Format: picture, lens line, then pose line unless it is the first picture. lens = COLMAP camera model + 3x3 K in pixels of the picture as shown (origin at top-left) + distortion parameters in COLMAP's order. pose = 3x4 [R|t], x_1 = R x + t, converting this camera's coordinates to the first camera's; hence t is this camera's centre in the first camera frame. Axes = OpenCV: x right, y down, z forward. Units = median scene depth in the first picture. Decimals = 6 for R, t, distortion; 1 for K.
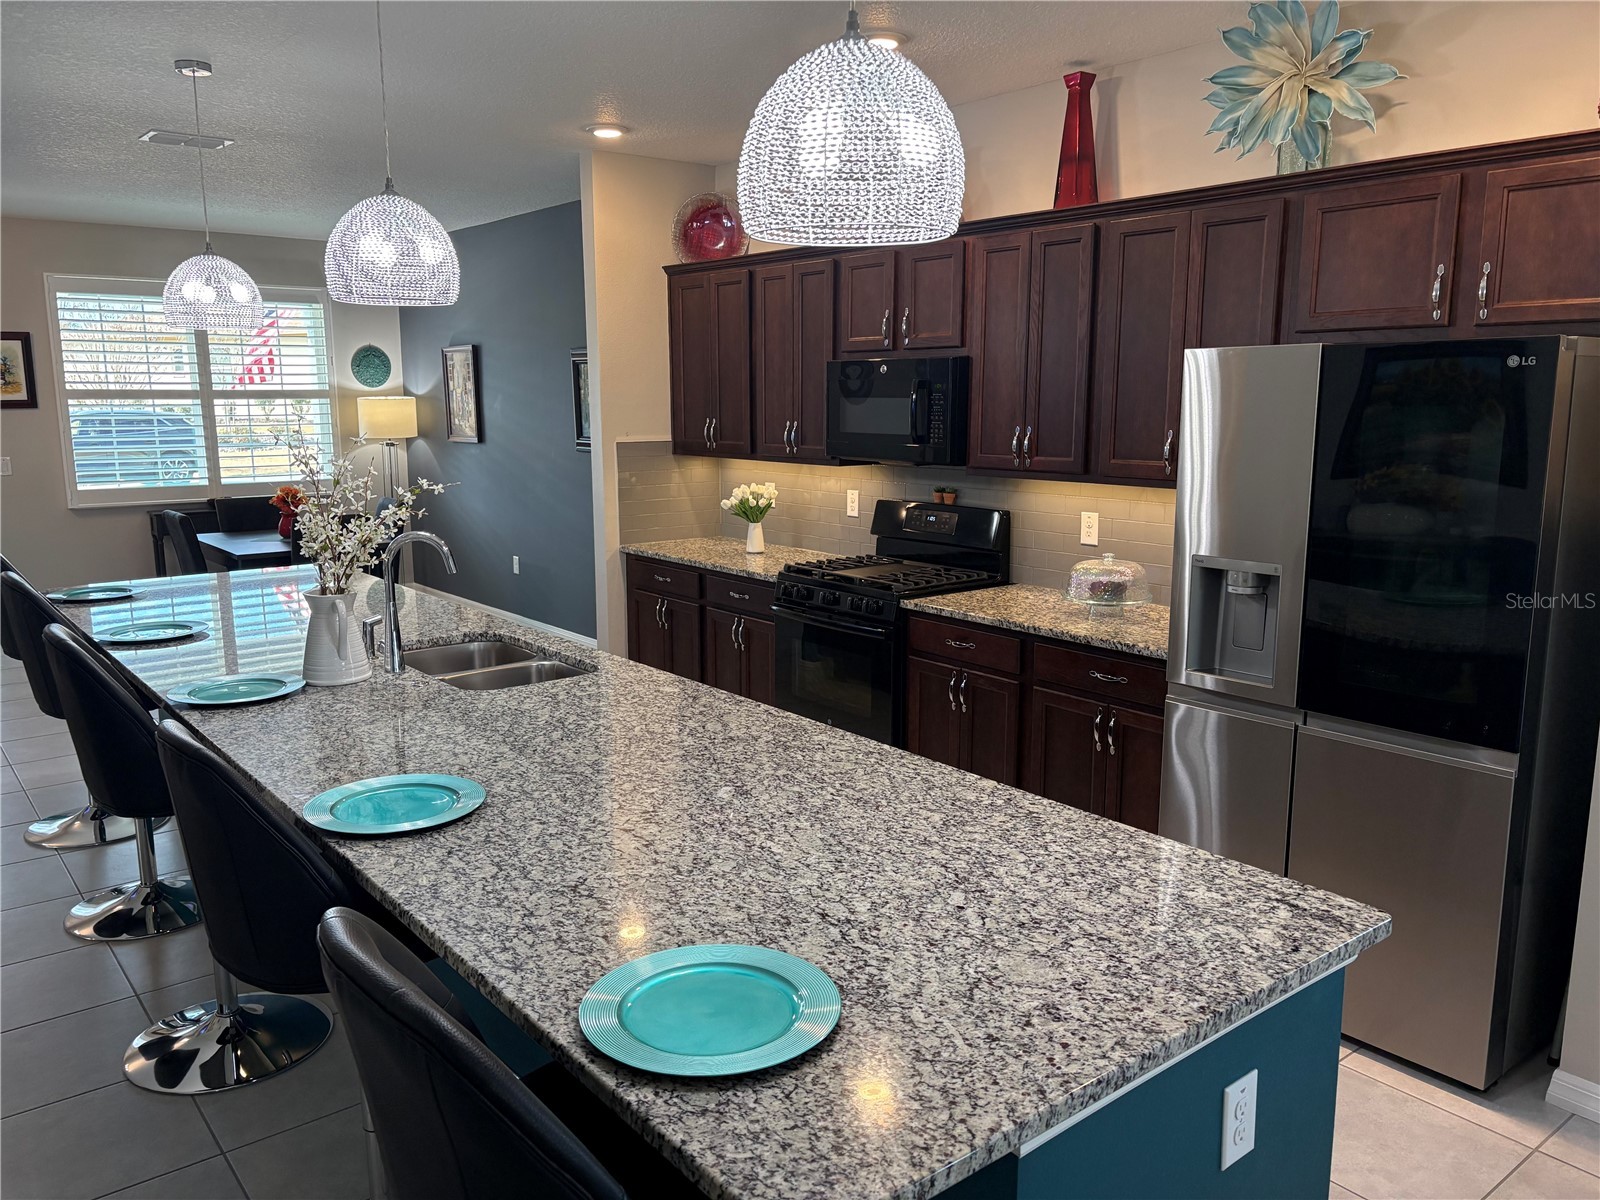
lens RADIAL K [[1222.5, 0, 800.0], [0, 1222.5, 600.0], [0, 0, 1]] dist [0.031935, 0.002440]
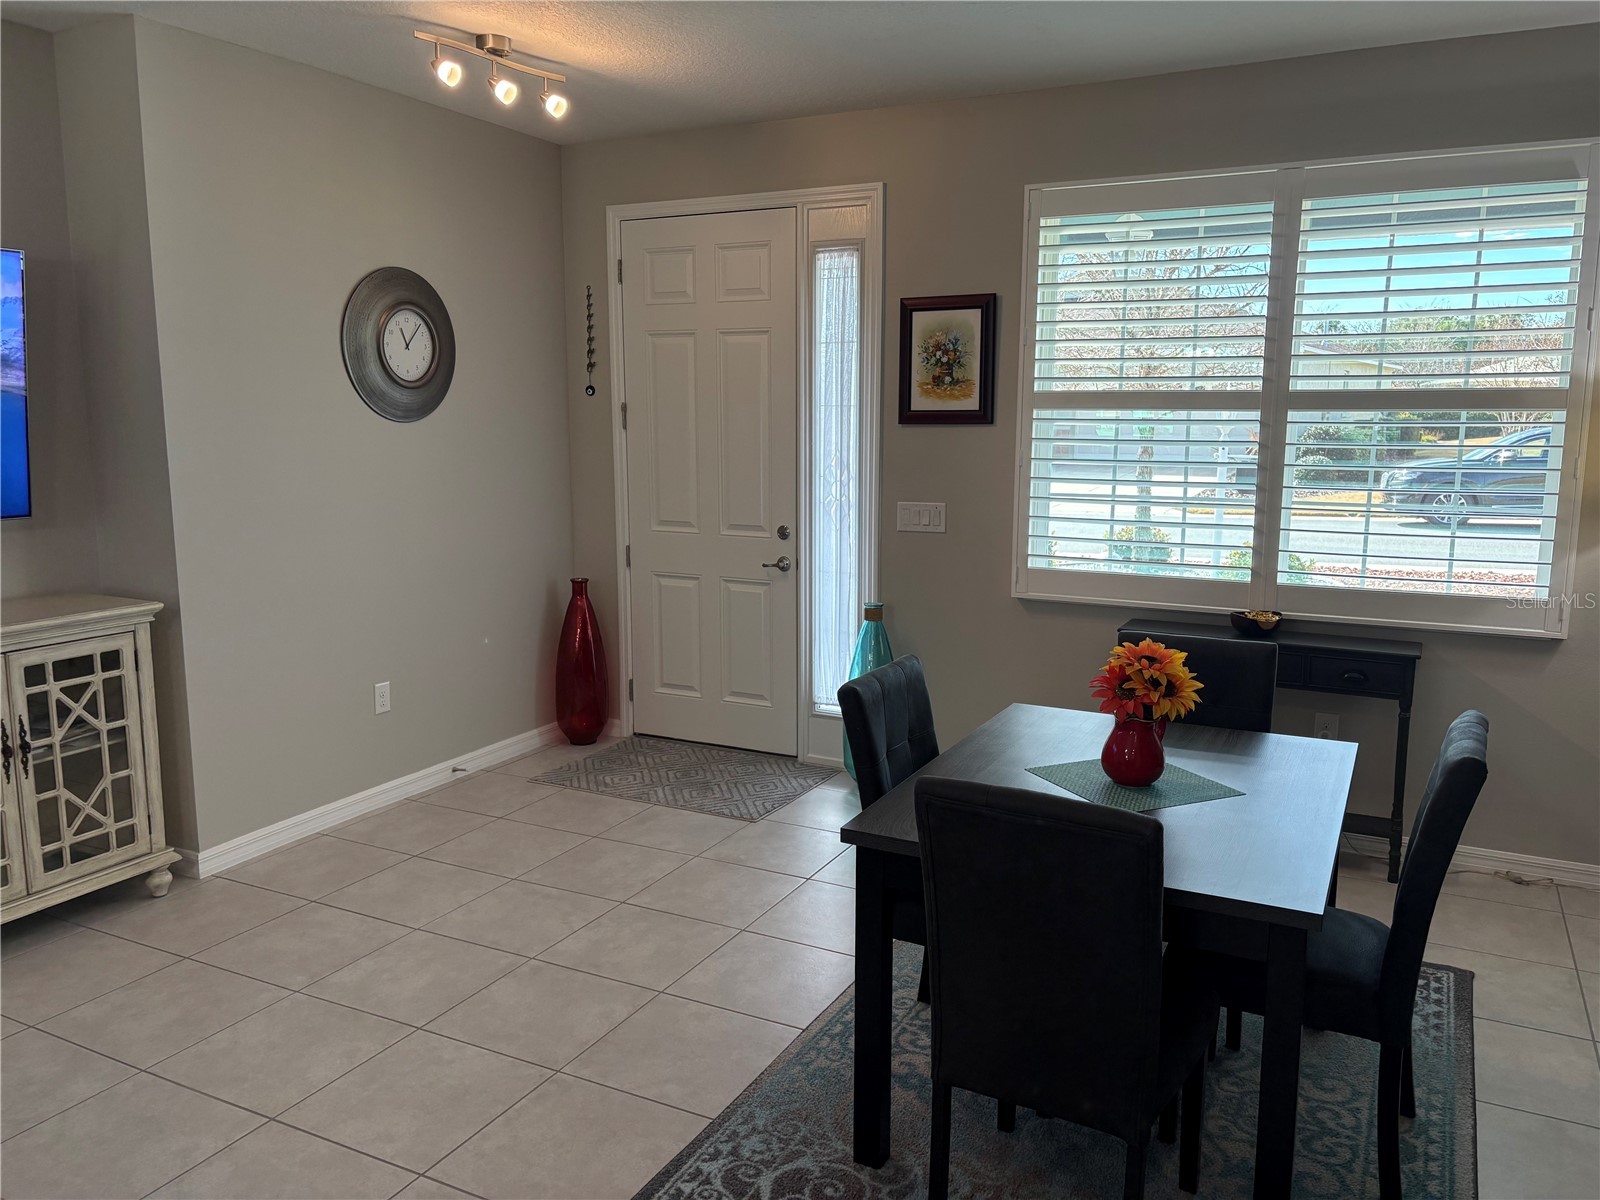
lens RADIAL K [[1240.7, 0, 800.0], [0, 1240.7, 600.0], [0, 0, 1]] dist [0.050255, -0.002778]
pose [[0.414133, 0.152421, -0.897364, -0.348955], [-0.160198, 0.982696, 0.092983, -0.353314], [0.896008, 0.105249, 0.431384, 2.104488]]
